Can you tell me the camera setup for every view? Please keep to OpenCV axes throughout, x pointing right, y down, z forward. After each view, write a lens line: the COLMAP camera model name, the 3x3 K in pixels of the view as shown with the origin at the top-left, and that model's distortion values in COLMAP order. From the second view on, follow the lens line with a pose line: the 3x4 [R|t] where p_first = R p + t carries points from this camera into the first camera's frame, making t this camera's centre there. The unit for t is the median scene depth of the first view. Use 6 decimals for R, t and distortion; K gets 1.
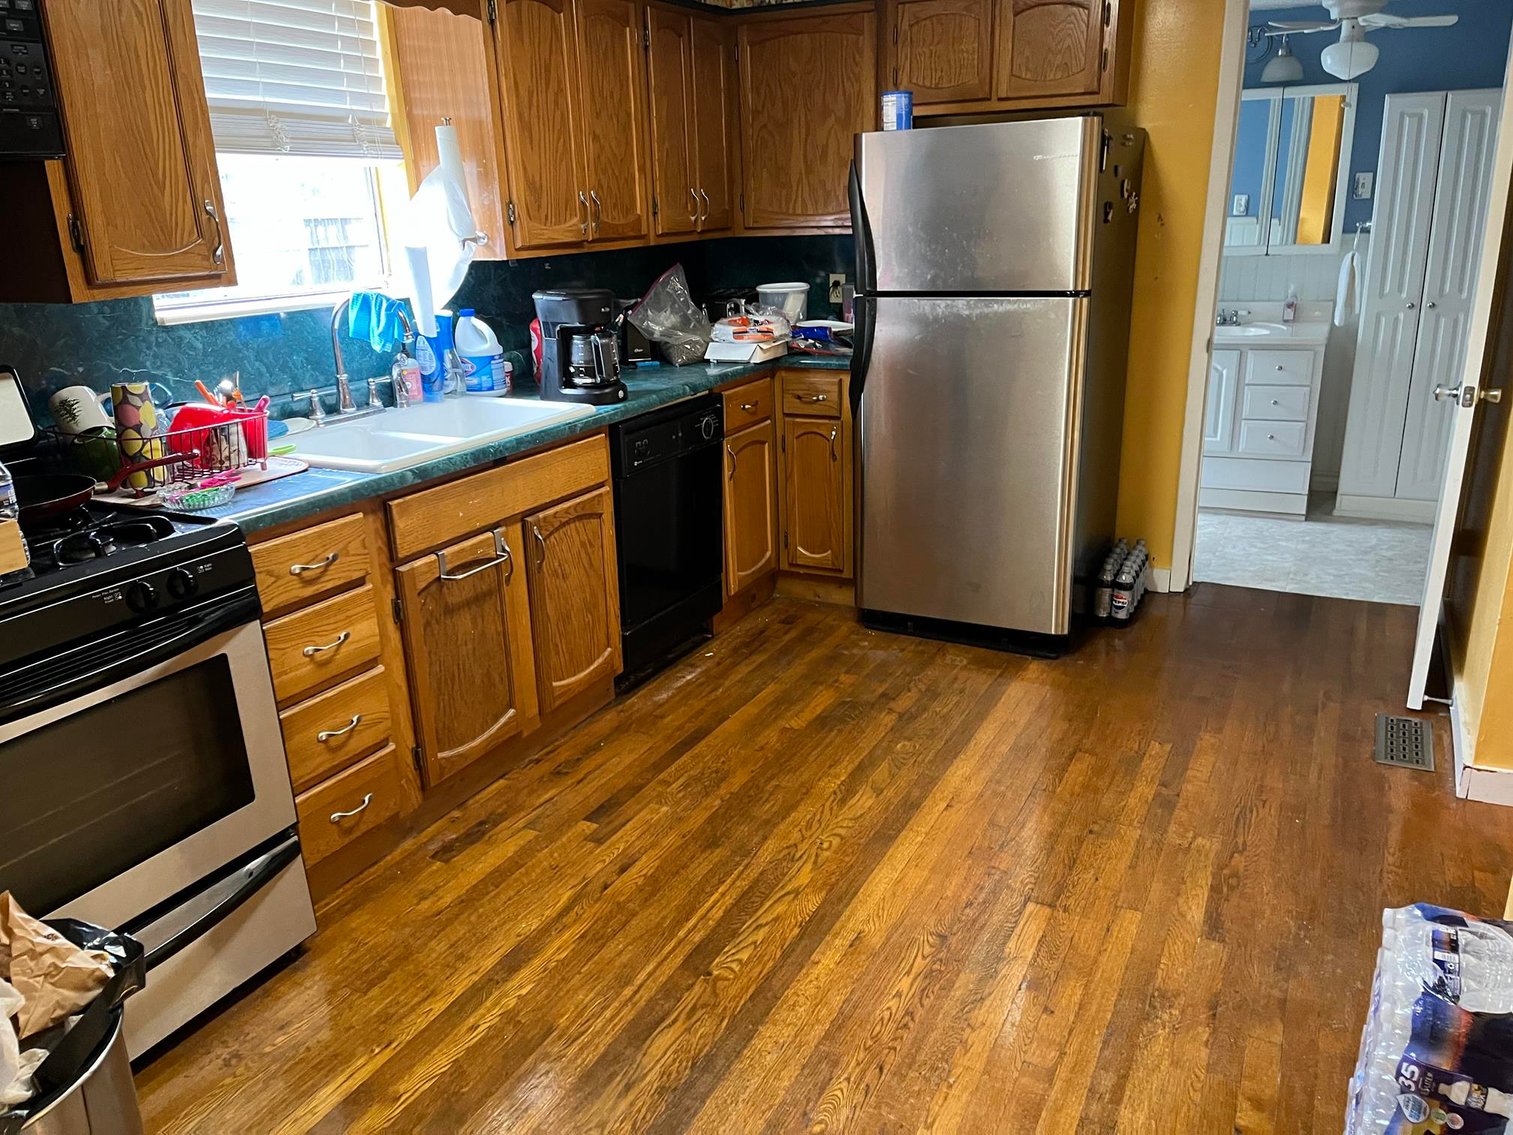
lens RADIAL K [[1151.4, 0, 756.5], [0, 1151.4, 567.5], [0, 0, 1]] dist [0.097583, -0.135022]
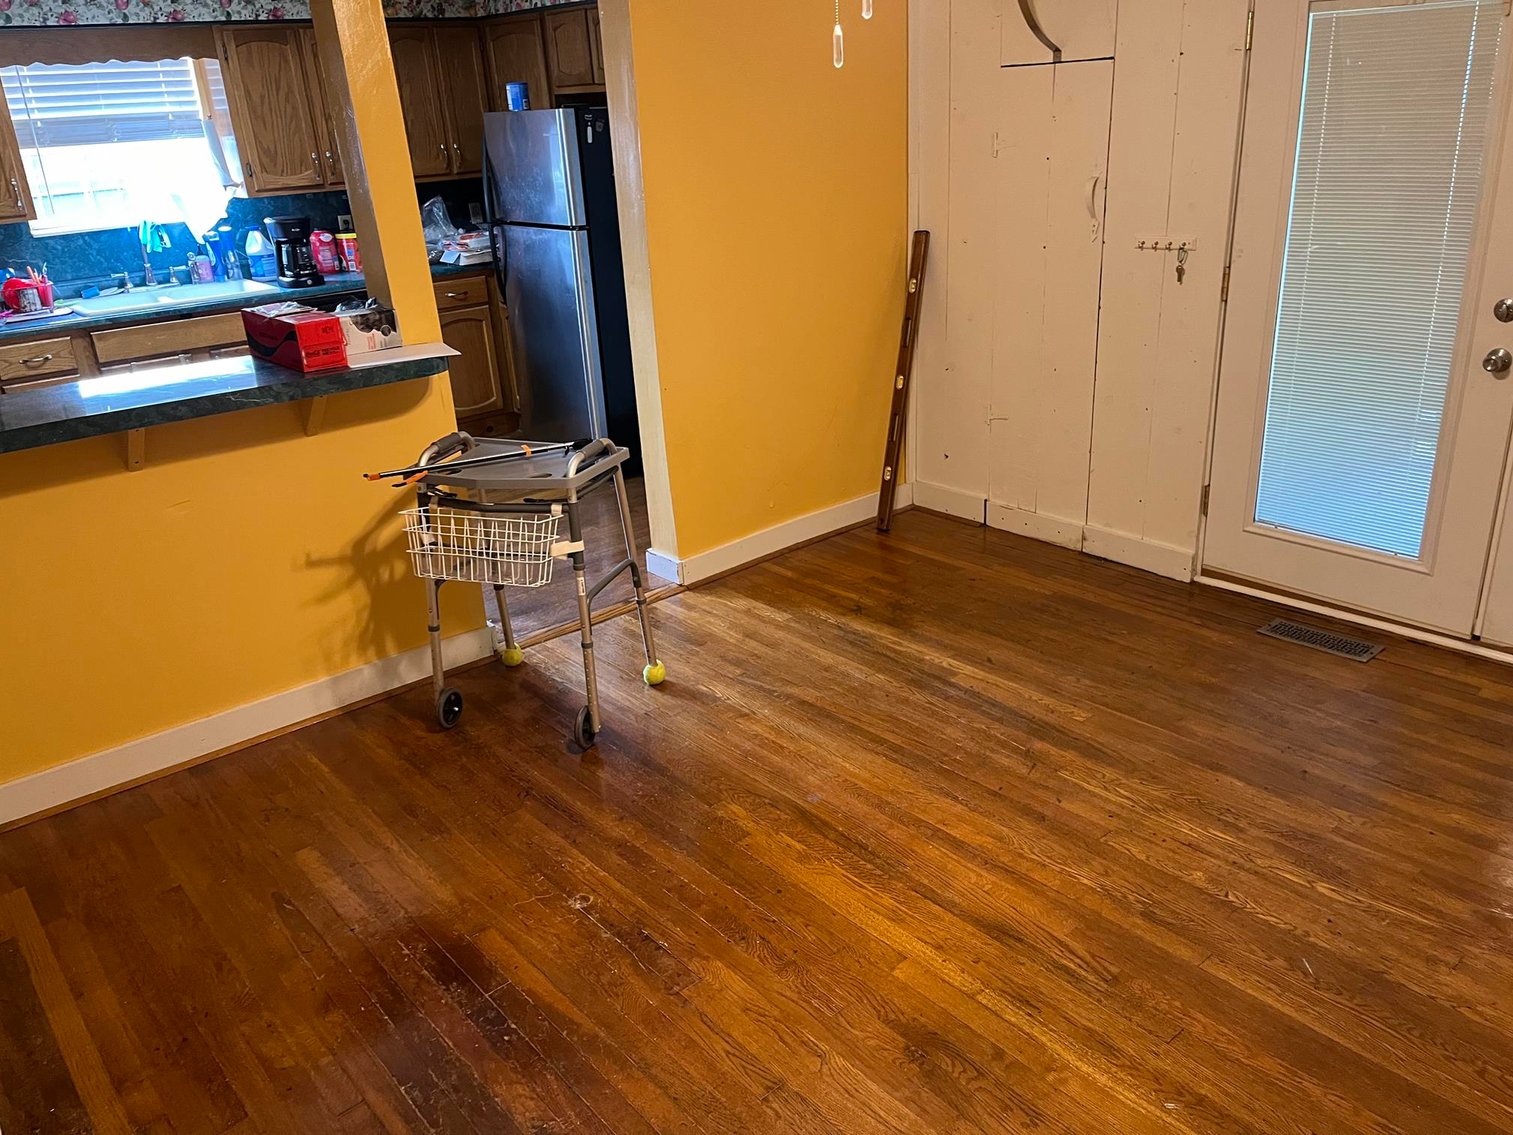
lens RADIAL K [[1151.4, 0, 756.5], [0, 1151.4, 567.5], [0, 0, 1]] dist [0.097583, -0.135022]
pose [[0.925025, 0.127574, -0.357846, 1.242231], [-0.094521, 0.989597, 0.108460, 0.012306], [0.367960, -0.066504, 0.927460, -0.368086]]
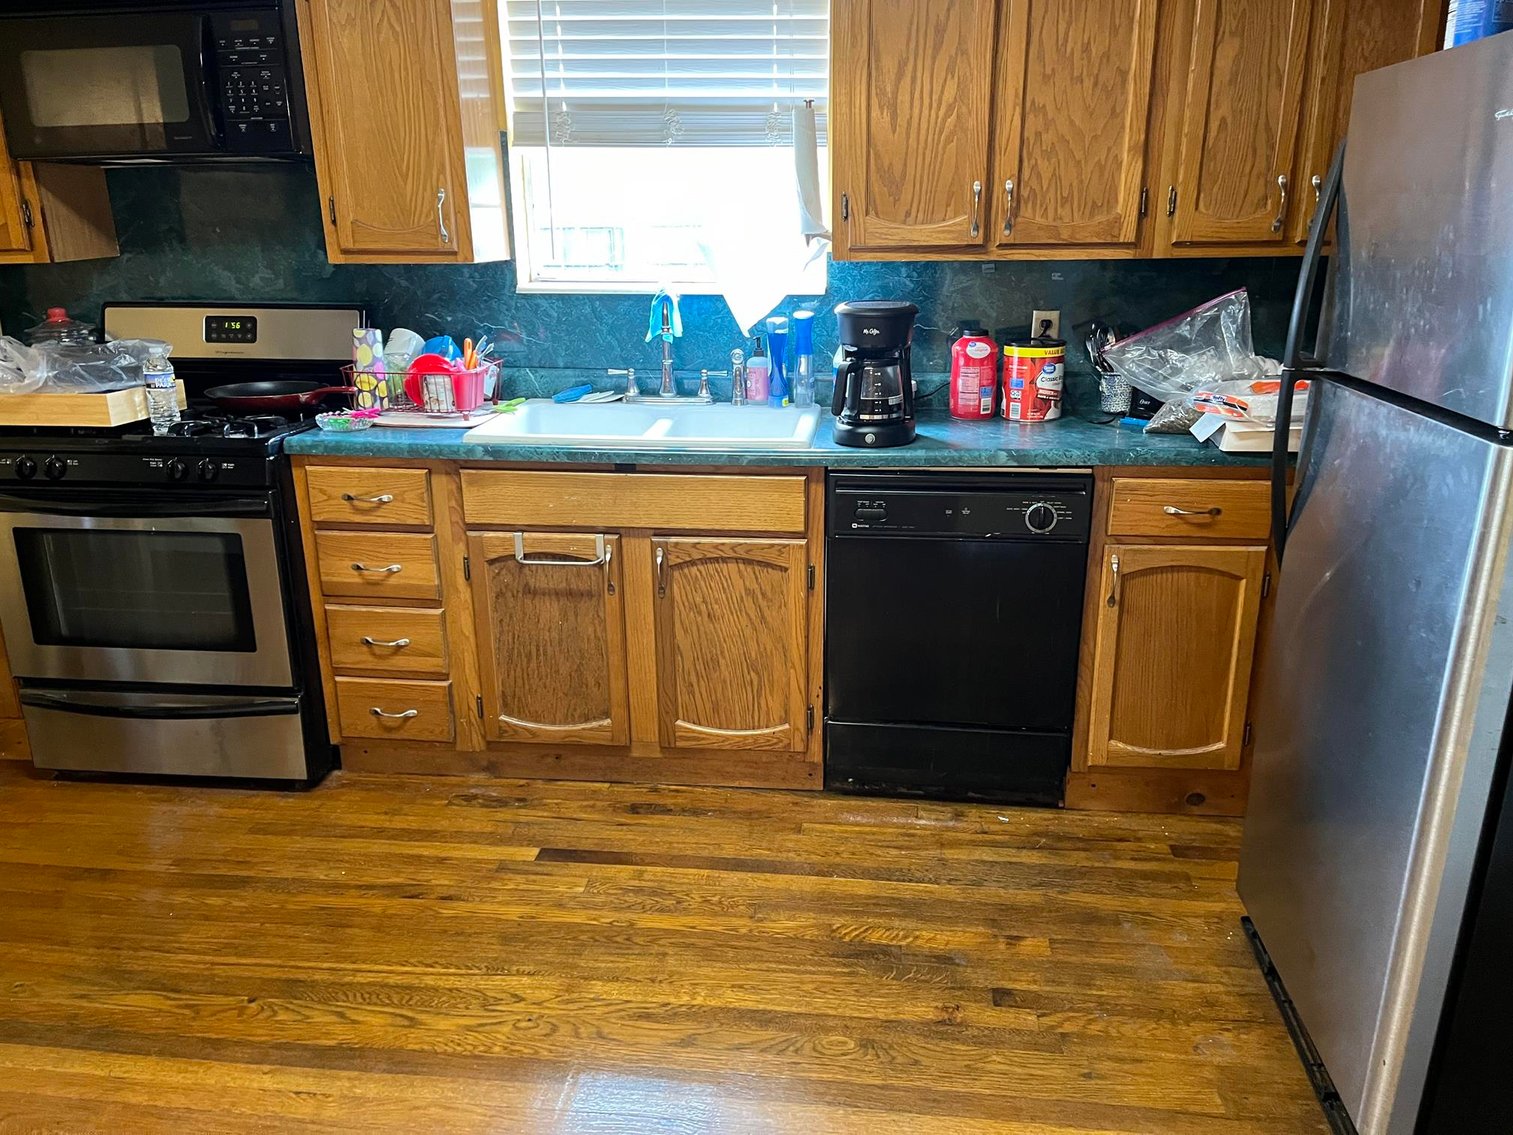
lens RADIAL K [[1151.4, 0, 756.5], [0, 1151.4, 567.5], [0, 0, 1]] dist [0.097583, -0.135022]
pose [[0.365101, 0.302471, -0.880461, 0.647061], [-0.289954, 0.935653, 0.201196, -0.227066], [0.884662, 0.181836, 0.429311, 0.674502]]
